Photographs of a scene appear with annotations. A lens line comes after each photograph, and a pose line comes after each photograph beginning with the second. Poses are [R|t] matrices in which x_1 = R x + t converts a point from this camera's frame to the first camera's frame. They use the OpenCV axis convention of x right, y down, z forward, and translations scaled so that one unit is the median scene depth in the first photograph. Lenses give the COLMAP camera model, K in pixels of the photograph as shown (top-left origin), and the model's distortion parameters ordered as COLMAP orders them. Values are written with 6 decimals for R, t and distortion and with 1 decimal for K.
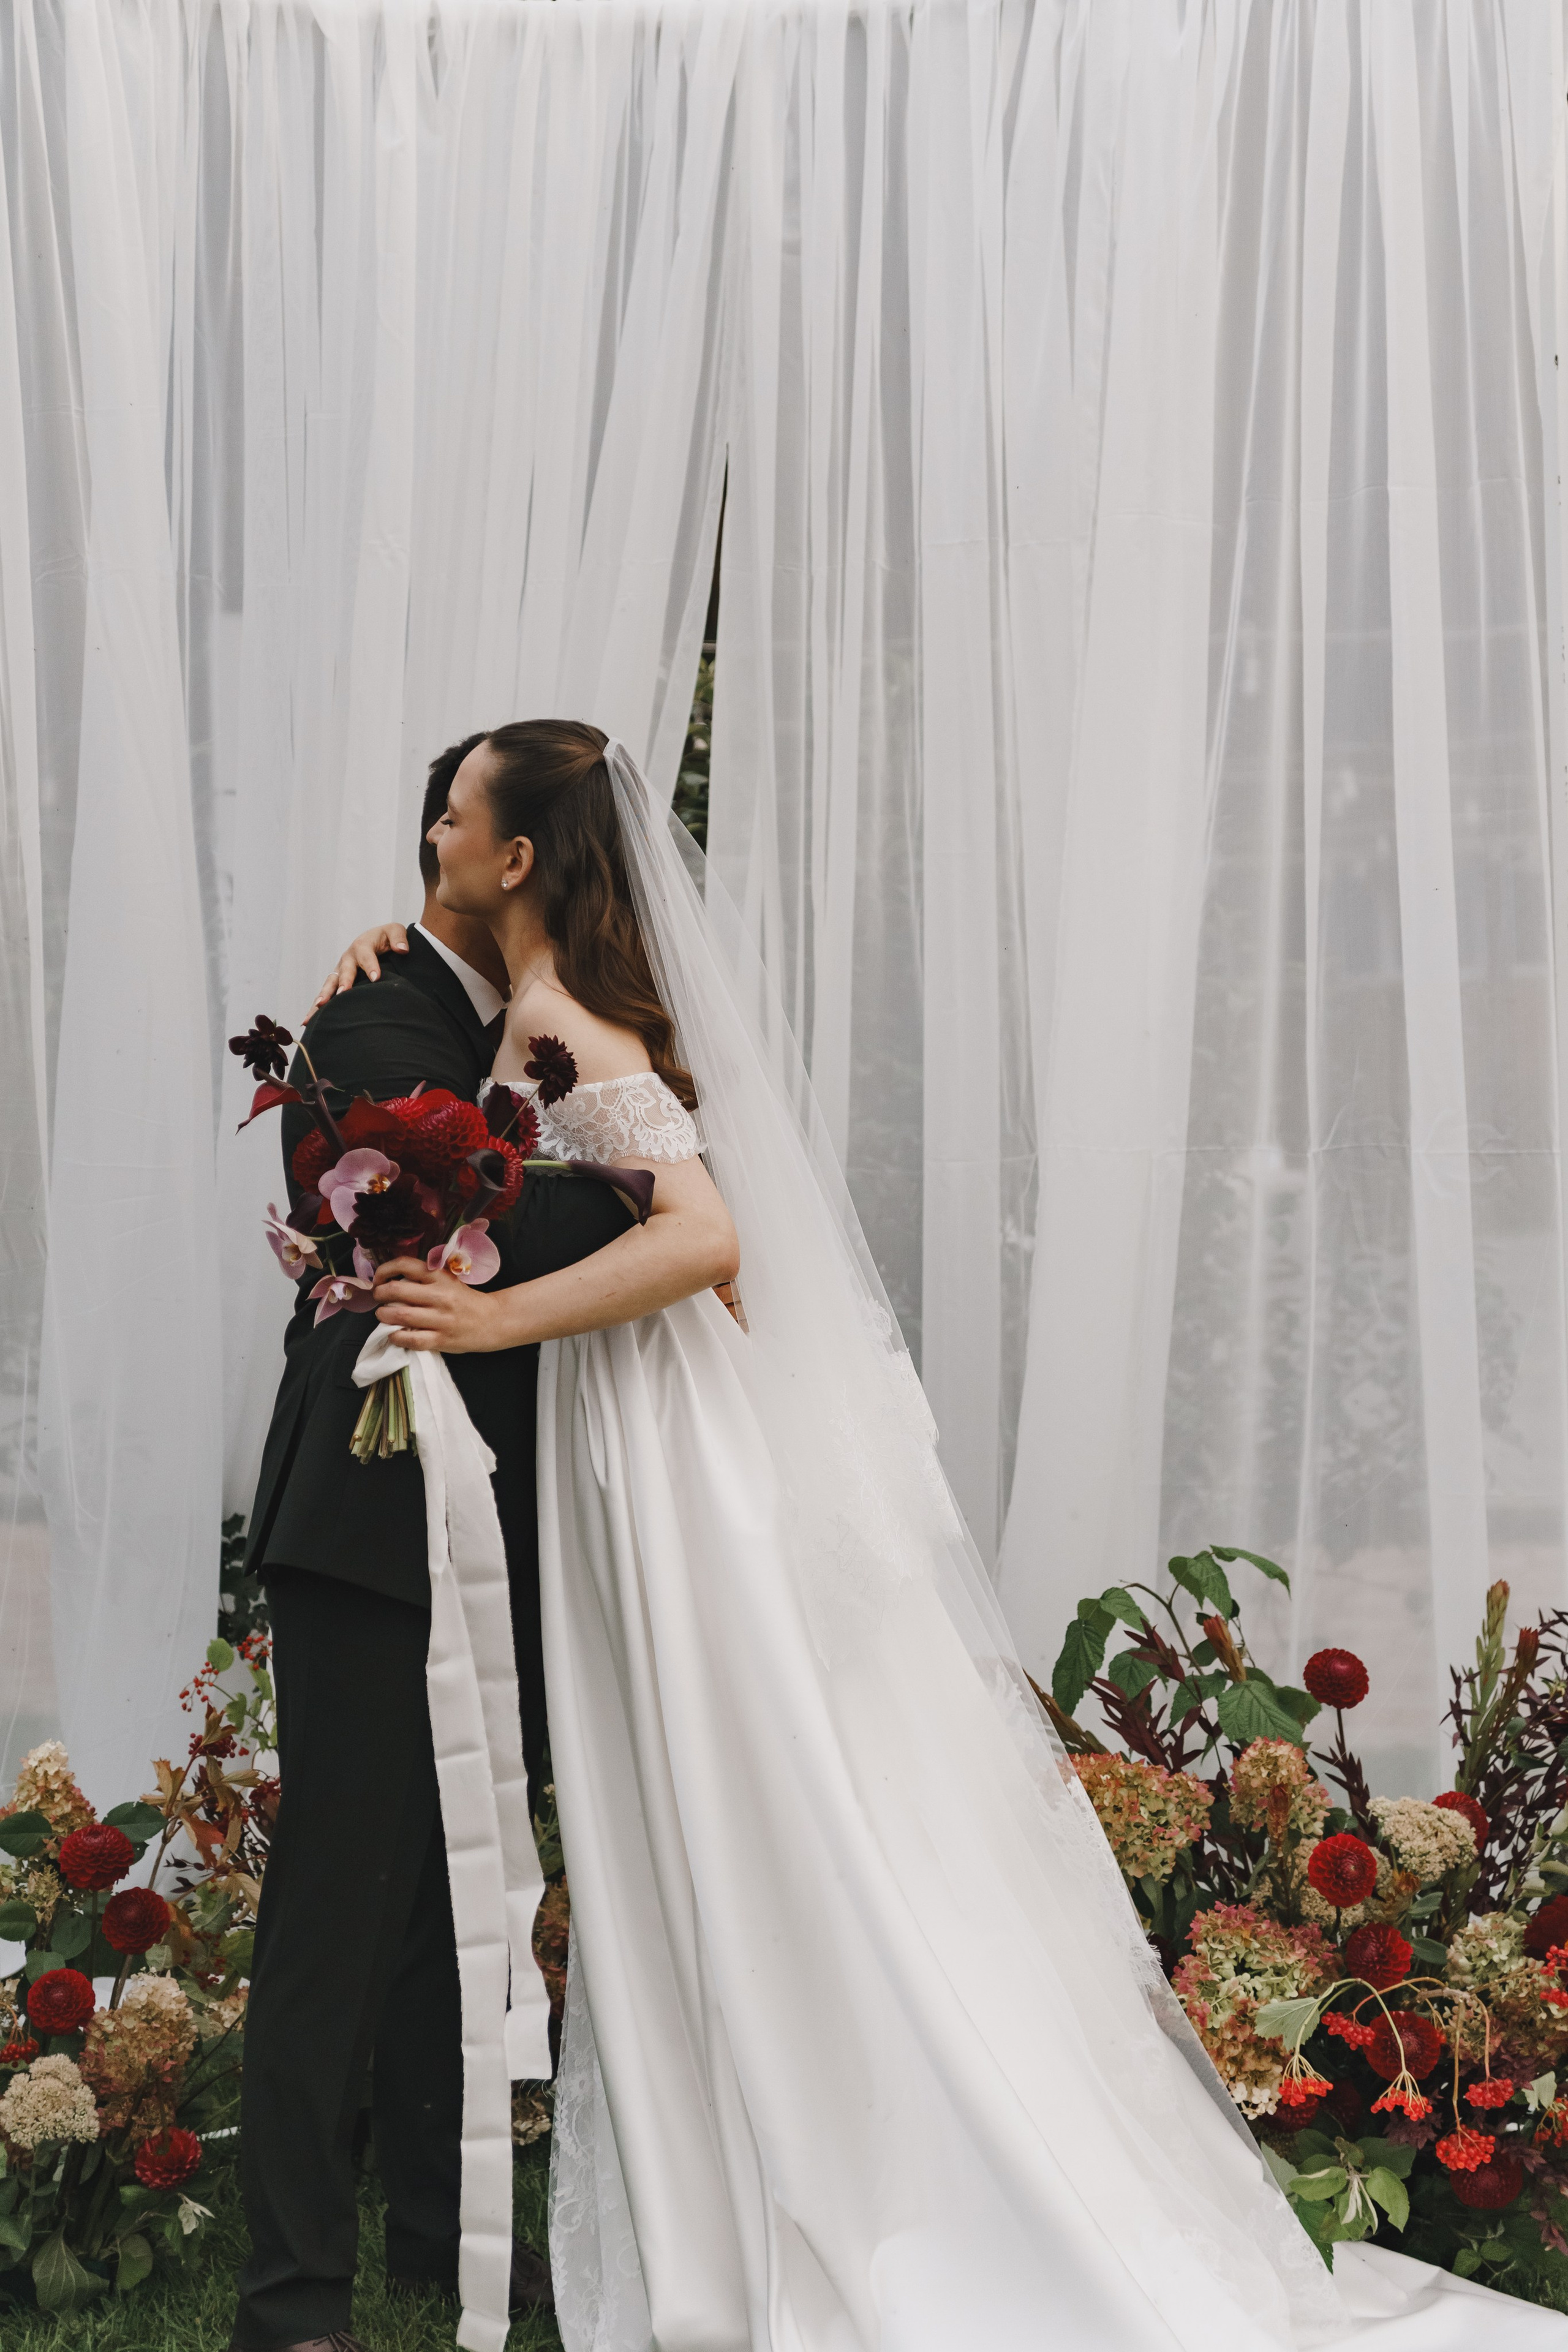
lens RADIAL K [[3663.9, 0, 784.8], [0, 3663.9, 1135.3], [0, 0, 1]] dist [0.031753, -0.272683]
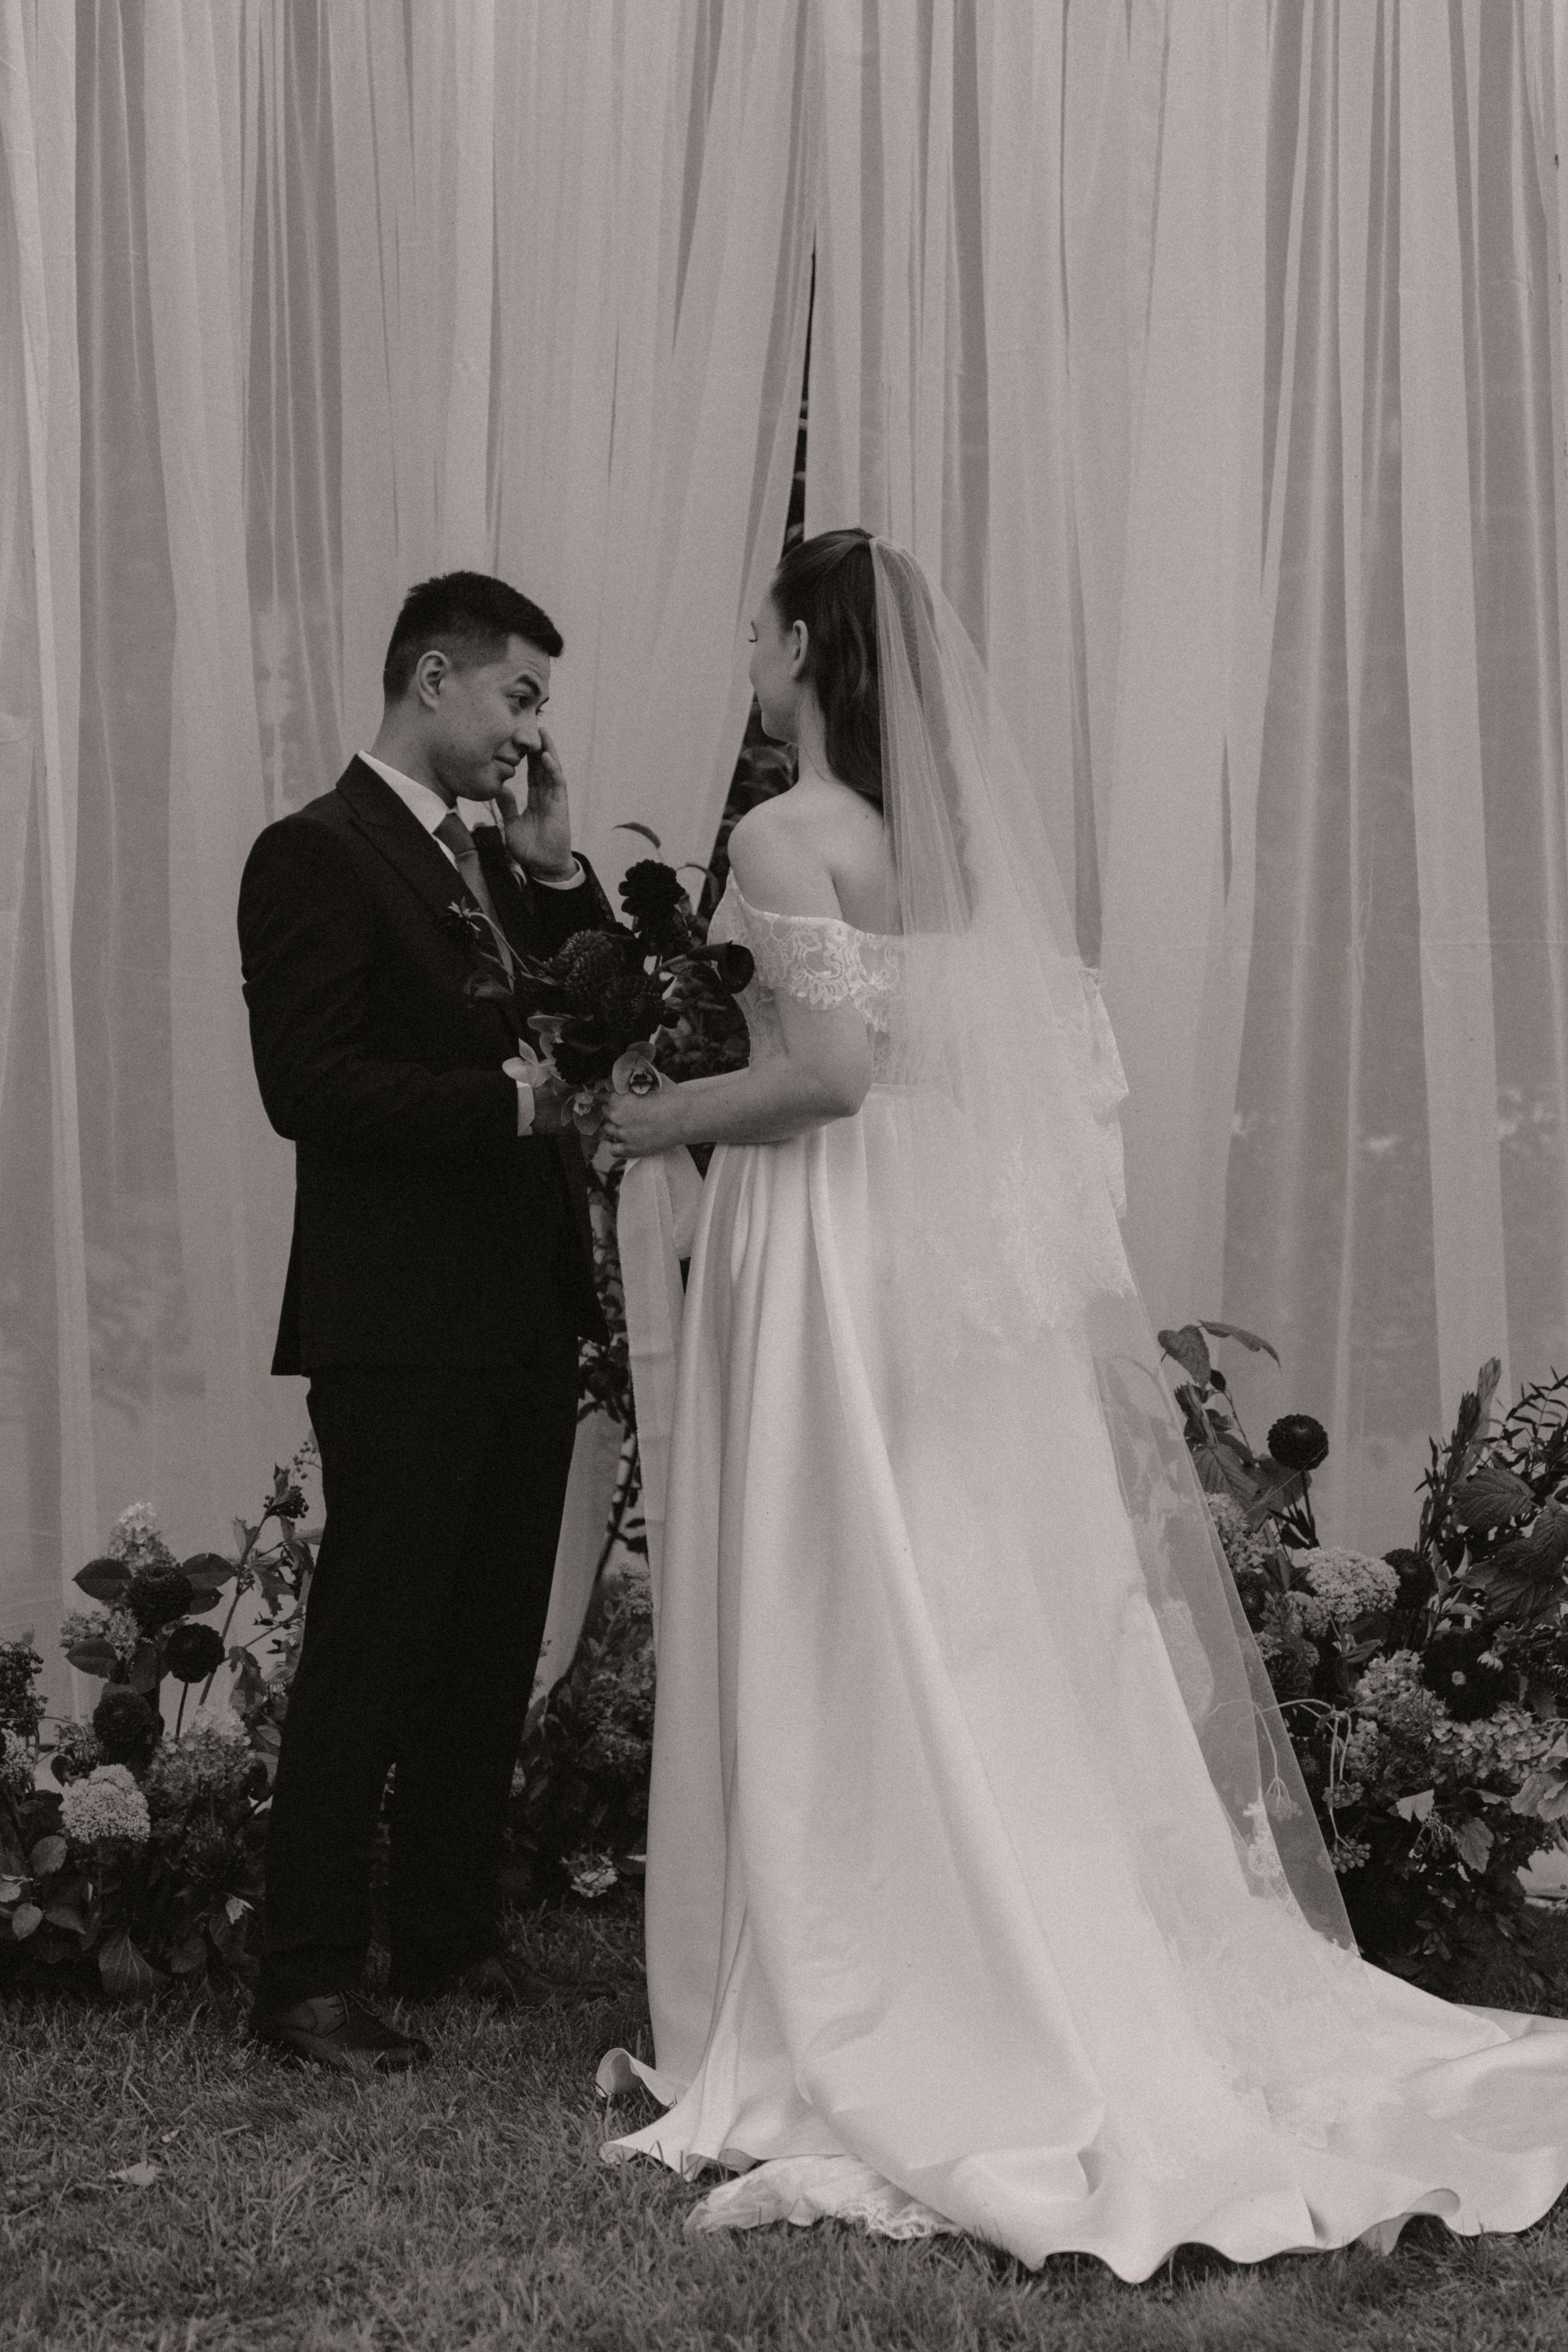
lens RADIAL K [[4807.6, 0, 784.0], [0, 4807.6, 1176.0], [0, 0, 1]] dist [-0.199717, 0.494229]
pose [[0.988707, 0.003691, -0.149816, 0.206541], [0.002422, 0.999172, 0.040602, 0.015704], [0.149842, -0.040506, 0.987880, -0.366979]]
